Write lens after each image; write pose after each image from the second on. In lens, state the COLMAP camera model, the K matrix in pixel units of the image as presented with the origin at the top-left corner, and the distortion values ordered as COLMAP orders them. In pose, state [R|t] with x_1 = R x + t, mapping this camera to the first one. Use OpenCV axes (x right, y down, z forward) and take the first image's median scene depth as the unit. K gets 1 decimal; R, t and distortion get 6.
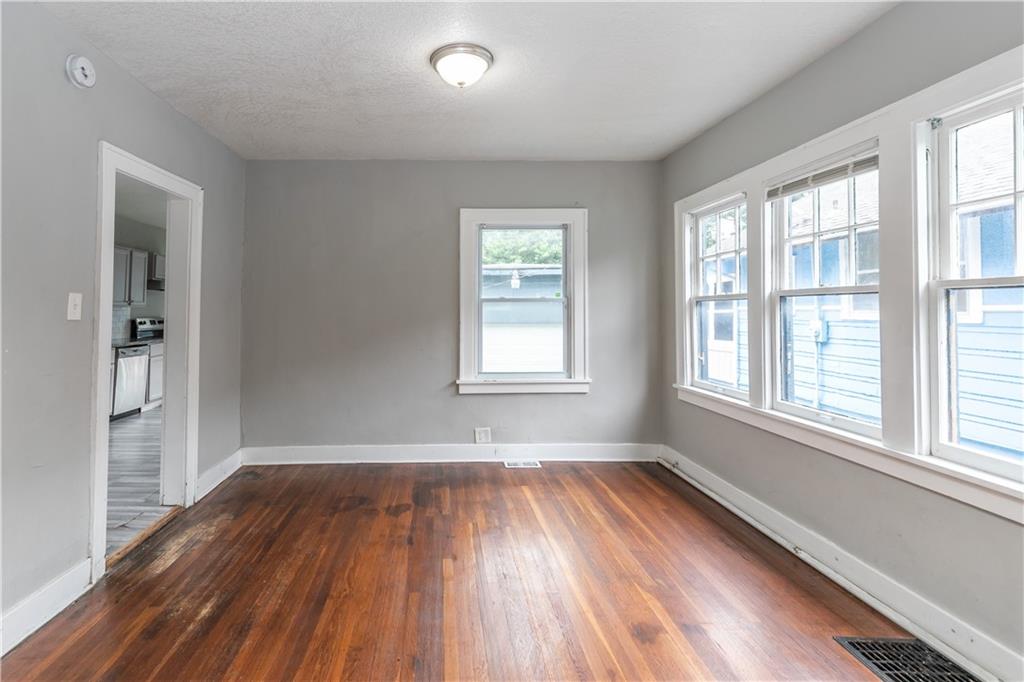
lens RADIAL K [[488.9, 0, 448.1], [0, 488.9, 299.4], [0, 0, 1]] dist [-0.002040, -0.000465]
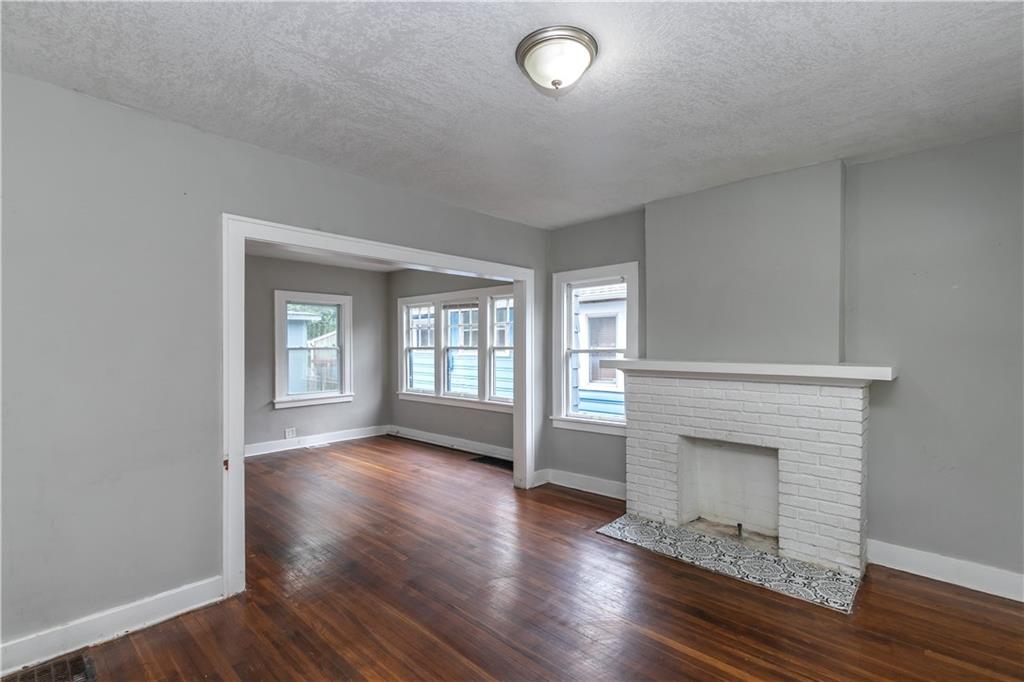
lens RADIAL K [[479.1, 0, 516.2], [0, 479.1, 345.8], [0, 0, 1]] dist [0.005719, -0.000456]
pose [[0.687620, -0.003532, 0.726062, -0.619698], [-0.013796, 0.999744, 0.017928, -0.052682], [-0.725940, -0.022345, 0.687395, -0.678580]]
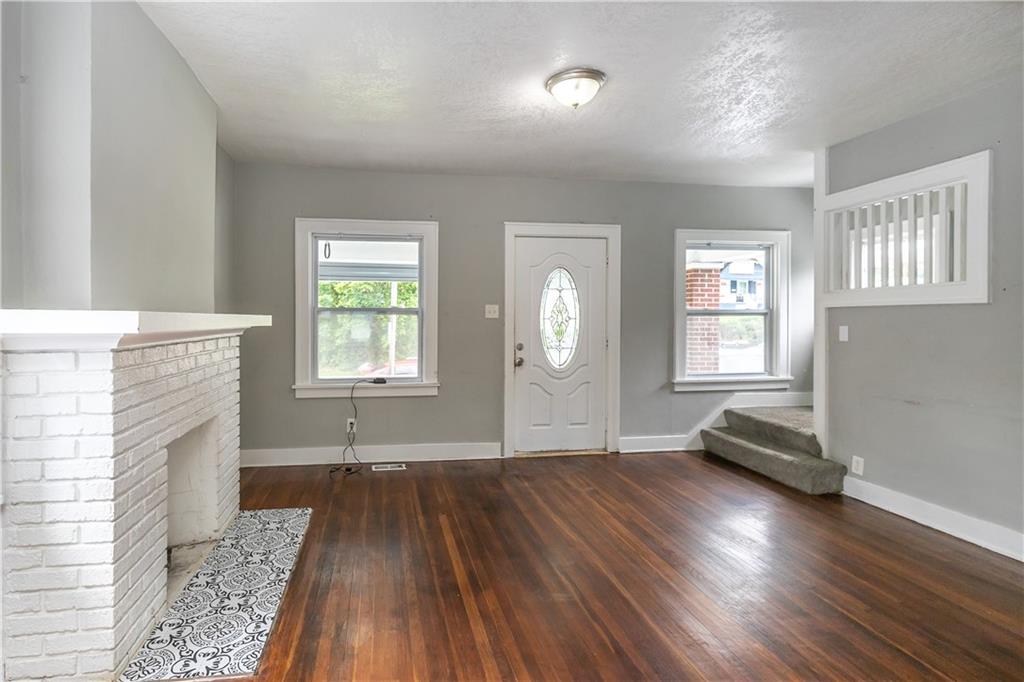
lens RADIAL K [[494.5, 0, 451.3], [0, 494.5, 319.0], [0, 0, 1]] dist [0.000331, 0.000017]
pose [[-0.991850, -0.001044, -0.127408, 0.069934], [0.001295, 0.999832, -0.018274, 0.008005], [0.127406, -0.018290, -0.991682, 0.364535]]
